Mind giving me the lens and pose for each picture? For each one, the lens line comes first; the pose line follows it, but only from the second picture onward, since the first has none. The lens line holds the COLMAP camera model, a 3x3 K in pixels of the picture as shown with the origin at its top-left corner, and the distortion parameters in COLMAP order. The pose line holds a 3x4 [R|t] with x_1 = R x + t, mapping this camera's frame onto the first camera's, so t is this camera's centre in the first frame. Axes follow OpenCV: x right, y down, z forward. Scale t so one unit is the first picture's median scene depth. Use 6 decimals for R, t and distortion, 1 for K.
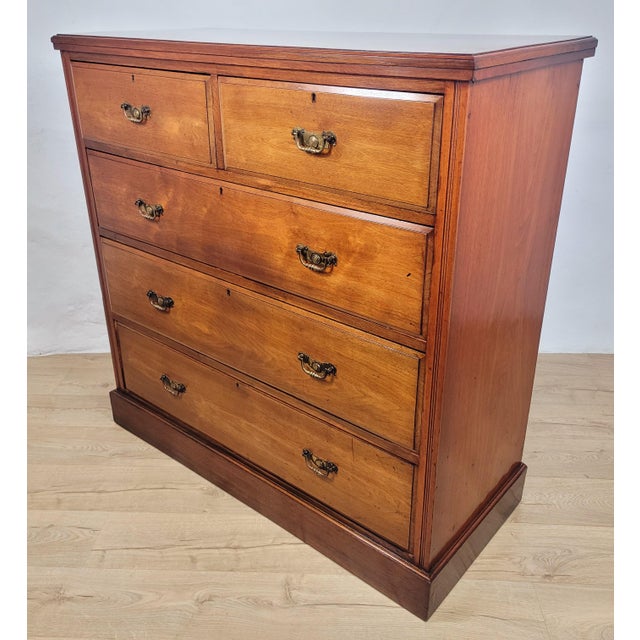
lens RADIAL K [[646.3, 0, 319.3], [0, 646.3, 306.8], [0, 0, 1]] dist [0.025818, -0.000296]
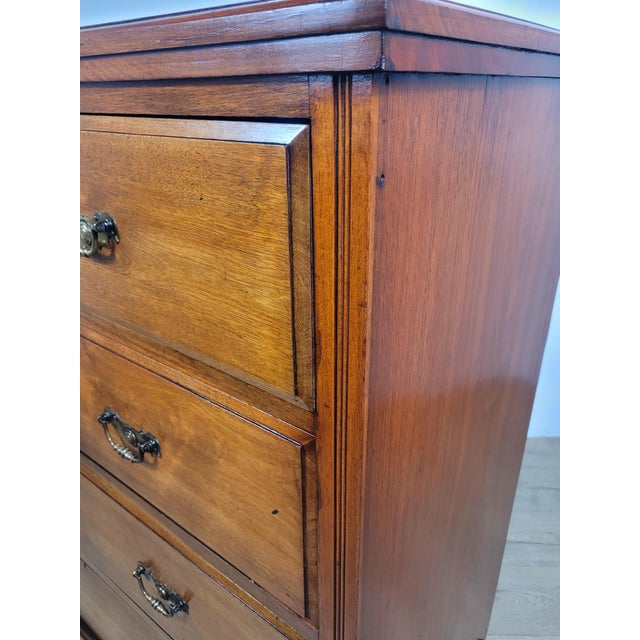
lens RADIAL K [[510.9, 0, 321.6], [0, 510.9, 332.9], [0, 0, 1]] dist [0.004778, 0.001585]
pose [[0.999448, -0.012875, 0.030620, 0.162963], [0.012696, 0.999901, 0.006023, -0.183687], [-0.030695, -0.005631, 0.999513, 0.621310]]
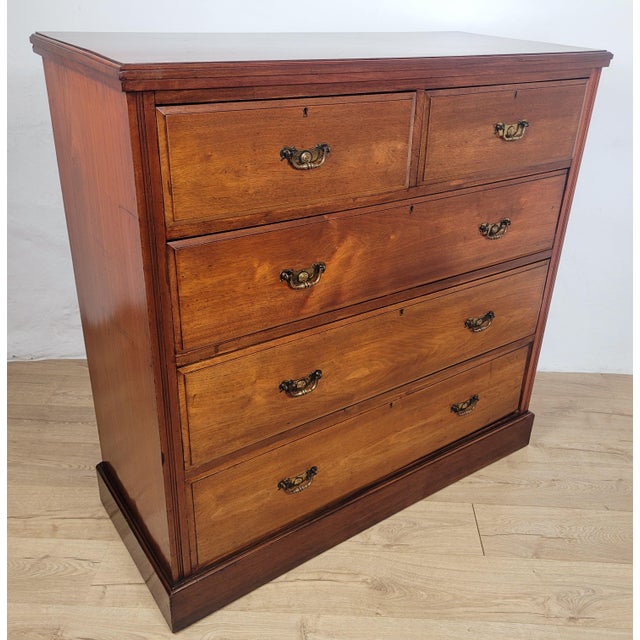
lens RADIAL K [[646.3, 0, 319.3], [0, 646.3, 306.8], [0, 0, 1]] dist [0.025818, -0.000296]
pose [[0.257453, -0.410307, 0.874852, -1.332149], [0.376285, 0.876475, 0.300334, -0.479959], [-0.890015, 0.251872, 0.380043, 0.968743]]
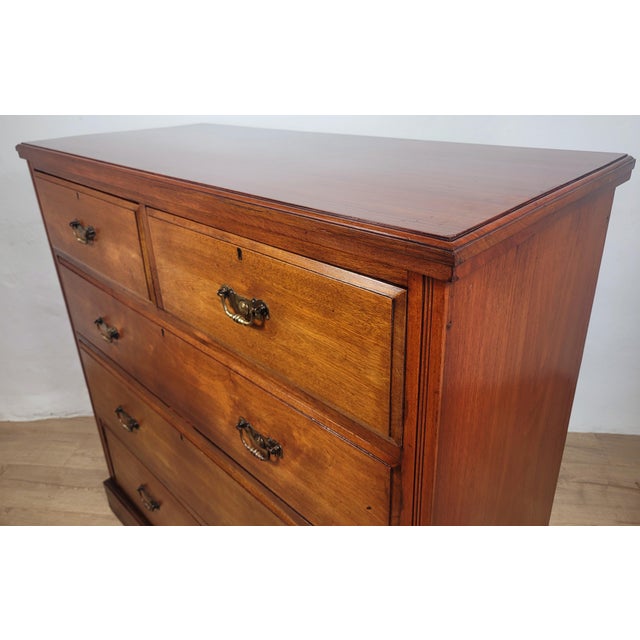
lens RADIAL K [[493.2, 0, 322.1], [0, 493.2, 282.2], [0, 0, 1]] dist [0.006832, 0.000697]
pose [[0.996790, 0.007083, -0.079751, 0.128815], [-0.009917, 0.999331, -0.035192, -0.273004], [0.079449, 0.035870, 0.996193, 0.457538]]
